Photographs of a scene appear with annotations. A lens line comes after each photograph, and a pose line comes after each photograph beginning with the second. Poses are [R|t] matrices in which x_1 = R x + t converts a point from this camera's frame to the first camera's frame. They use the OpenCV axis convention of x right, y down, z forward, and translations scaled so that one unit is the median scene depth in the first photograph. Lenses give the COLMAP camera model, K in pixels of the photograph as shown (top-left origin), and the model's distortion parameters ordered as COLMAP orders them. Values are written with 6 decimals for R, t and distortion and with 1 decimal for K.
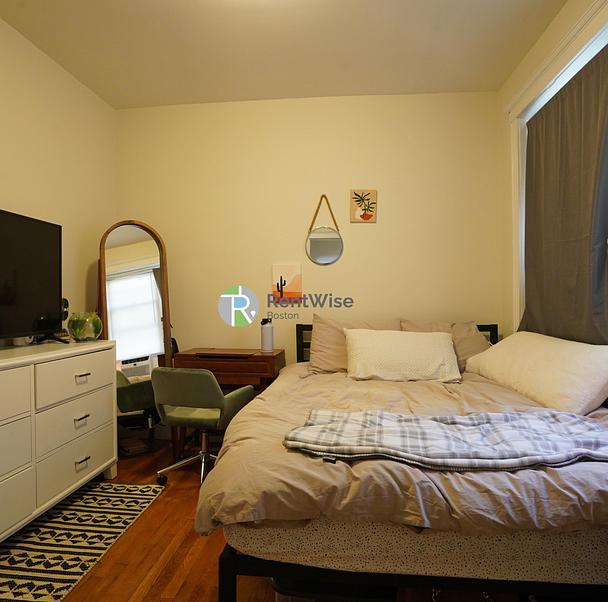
lens RADIAL K [[441.1, 0, 289.7], [0, 441.1, 299.9], [0, 0, 1]] dist [-0.066949, 0.031575]
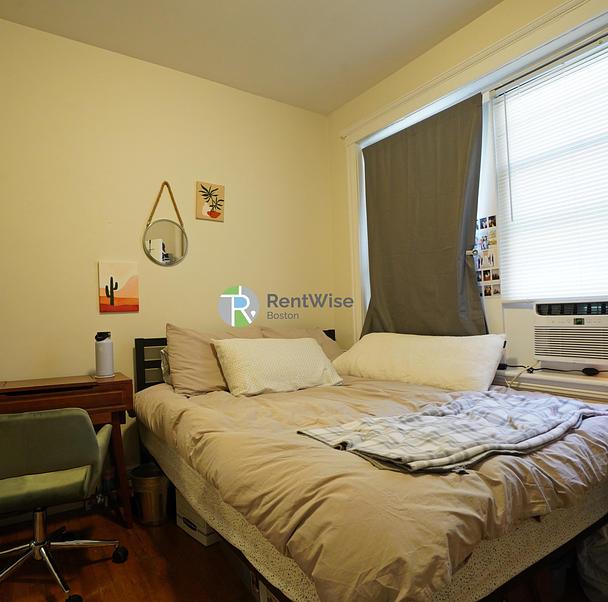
lens RADIAL K [[441.1, 0, 289.7], [0, 441.1, 299.9], [0, 0, 1]] dist [-0.066949, 0.031575]
pose [[0.753684, 0.011741, 0.657132, -0.430490], [0.024141, 0.998671, -0.045530, 0.041580], [-0.656793, 0.050179, 0.752399, 0.351488]]
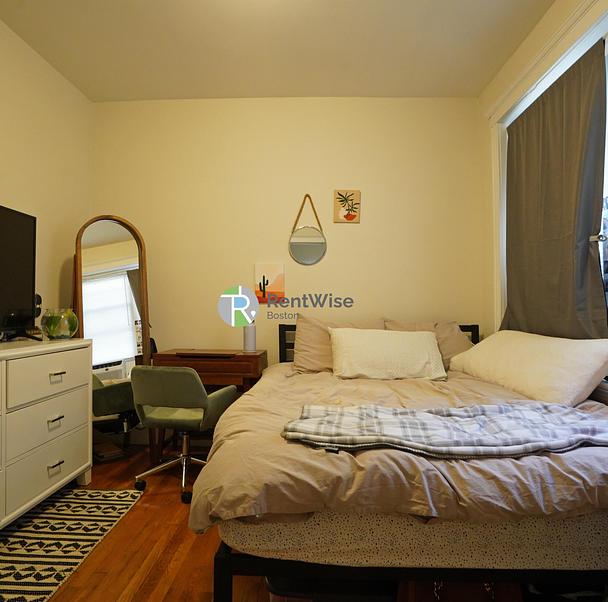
lens RADIAL K [[441.1, 0, 289.7], [0, 441.1, 299.9], [0, 0, 1]] dist [-0.066949, 0.031575]
pose [[0.997587, 0.007983, 0.068963, -0.043668], [-0.006341, 0.999692, -0.024004, 0.035691], [-0.069133, 0.023509, 0.997330, 0.022199]]
